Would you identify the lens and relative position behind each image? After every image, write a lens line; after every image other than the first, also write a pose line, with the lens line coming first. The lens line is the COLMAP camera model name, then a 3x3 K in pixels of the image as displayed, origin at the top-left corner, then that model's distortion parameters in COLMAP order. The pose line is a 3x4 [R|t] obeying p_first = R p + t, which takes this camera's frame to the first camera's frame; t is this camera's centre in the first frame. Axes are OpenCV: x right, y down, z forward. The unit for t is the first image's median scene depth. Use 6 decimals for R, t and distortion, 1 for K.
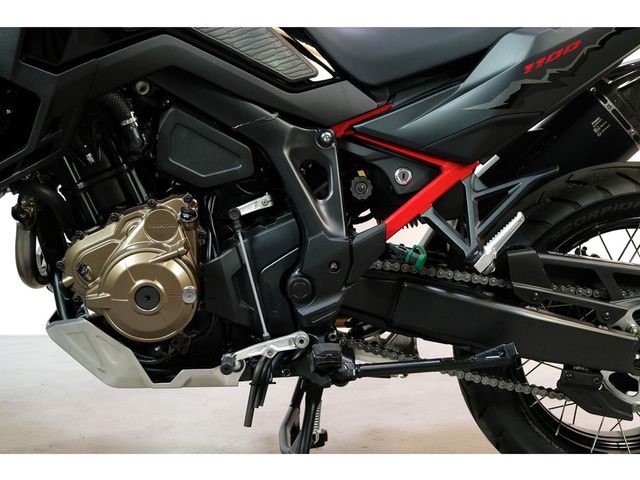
lens RADIAL K [[973.6, 0, 340.9], [0, 973.6, 231.2], [0, 0, 1]] dist [-0.025749, 0.000000]
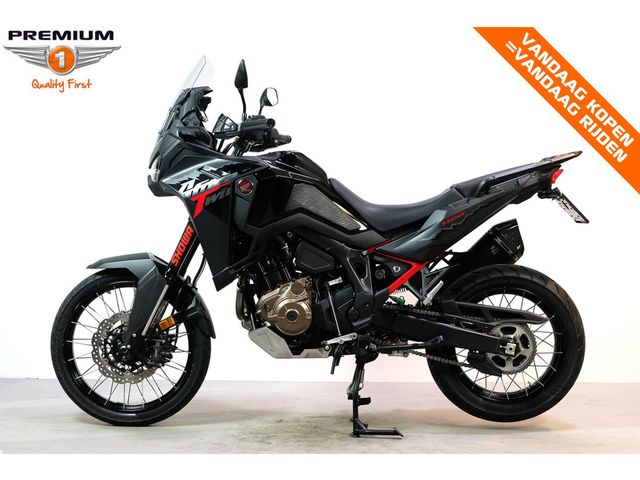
lens RADIAL K [[973.6, 0, 316.6], [0, 973.6, 243.8], [0, 0, 1]] dist [-0.025749, 0.000000]
pose [[0.992685, -0.015208, -0.119770, 0.159112], [-0.003754, 0.987667, -0.156524, 0.263497], [0.120673, 0.155829, 0.980385, -1.412866]]
